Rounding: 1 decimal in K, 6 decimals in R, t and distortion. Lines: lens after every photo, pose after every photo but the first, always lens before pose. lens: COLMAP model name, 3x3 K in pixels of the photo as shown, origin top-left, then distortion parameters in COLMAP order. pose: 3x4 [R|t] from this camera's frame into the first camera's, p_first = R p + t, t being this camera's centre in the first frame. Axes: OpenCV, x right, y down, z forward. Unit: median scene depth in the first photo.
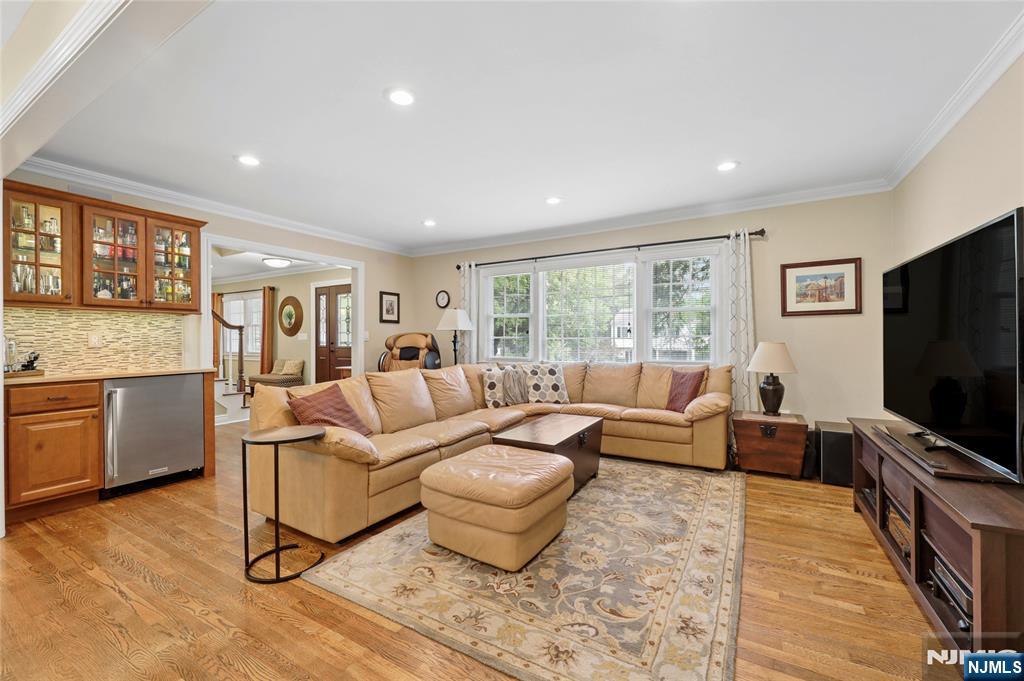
lens RADIAL K [[415.8, 0, 506.5], [0, 415.8, 336.8], [0, 0, 1]] dist [-0.008716, 0.000111]
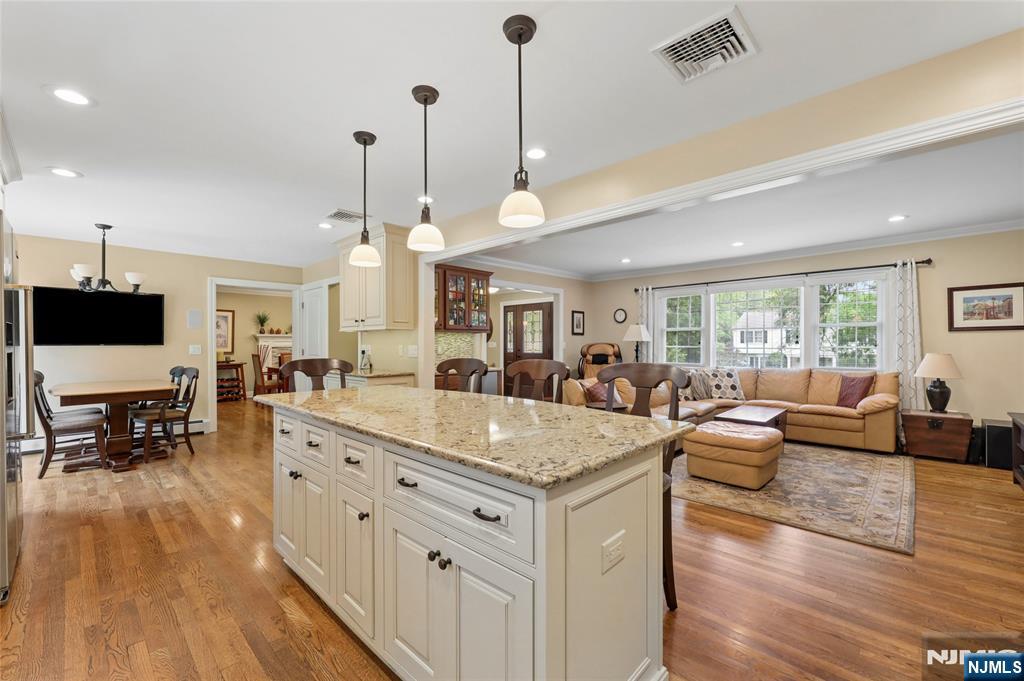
lens RADIAL K [[415.8, 0, 509.2], [0, 415.8, 341.3], [0, 0, 1]] dist [-0.008716, 0.000111]
pose [[0.971801, -0.000056, -0.235801, -0.295571], [-0.000026, 1.000000, -0.000343, -0.021364], [0.235801, 0.000339, 0.971801, -0.466116]]
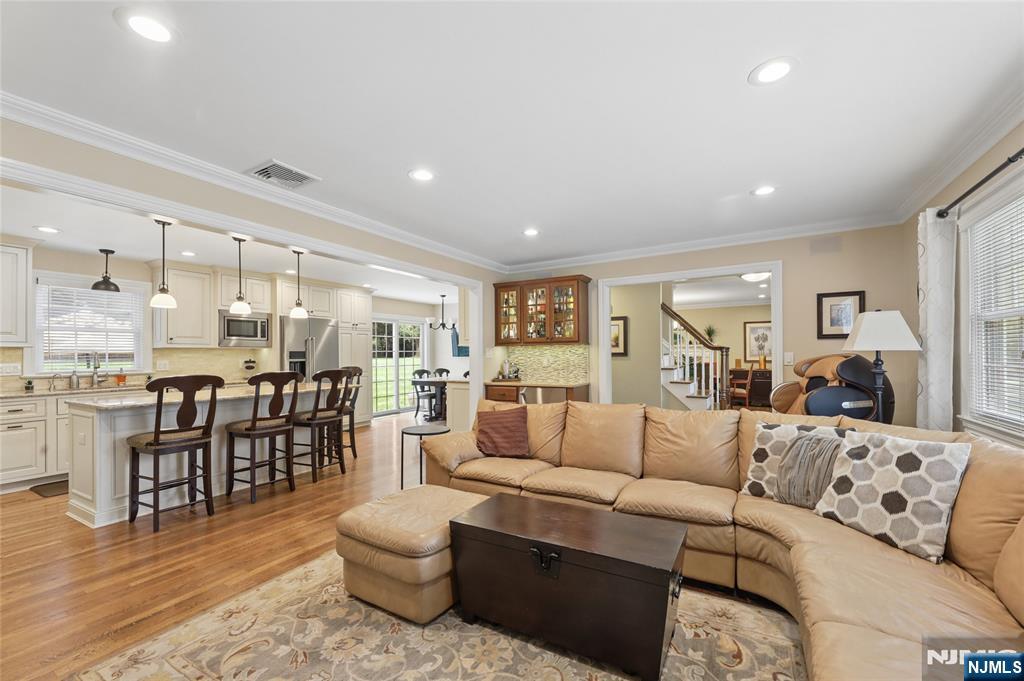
lens RADIAL K [[415.8, 0, 520.9], [0, 415.8, 356.6], [0, 0, 1]] dist [-0.008716, 0.000111]
pose [[0.024341, 0.009215, -0.999661, 0.586763], [0.015249, 0.999838, 0.009588, -0.028874], [0.999587, -0.015477, 0.024196, 0.757012]]
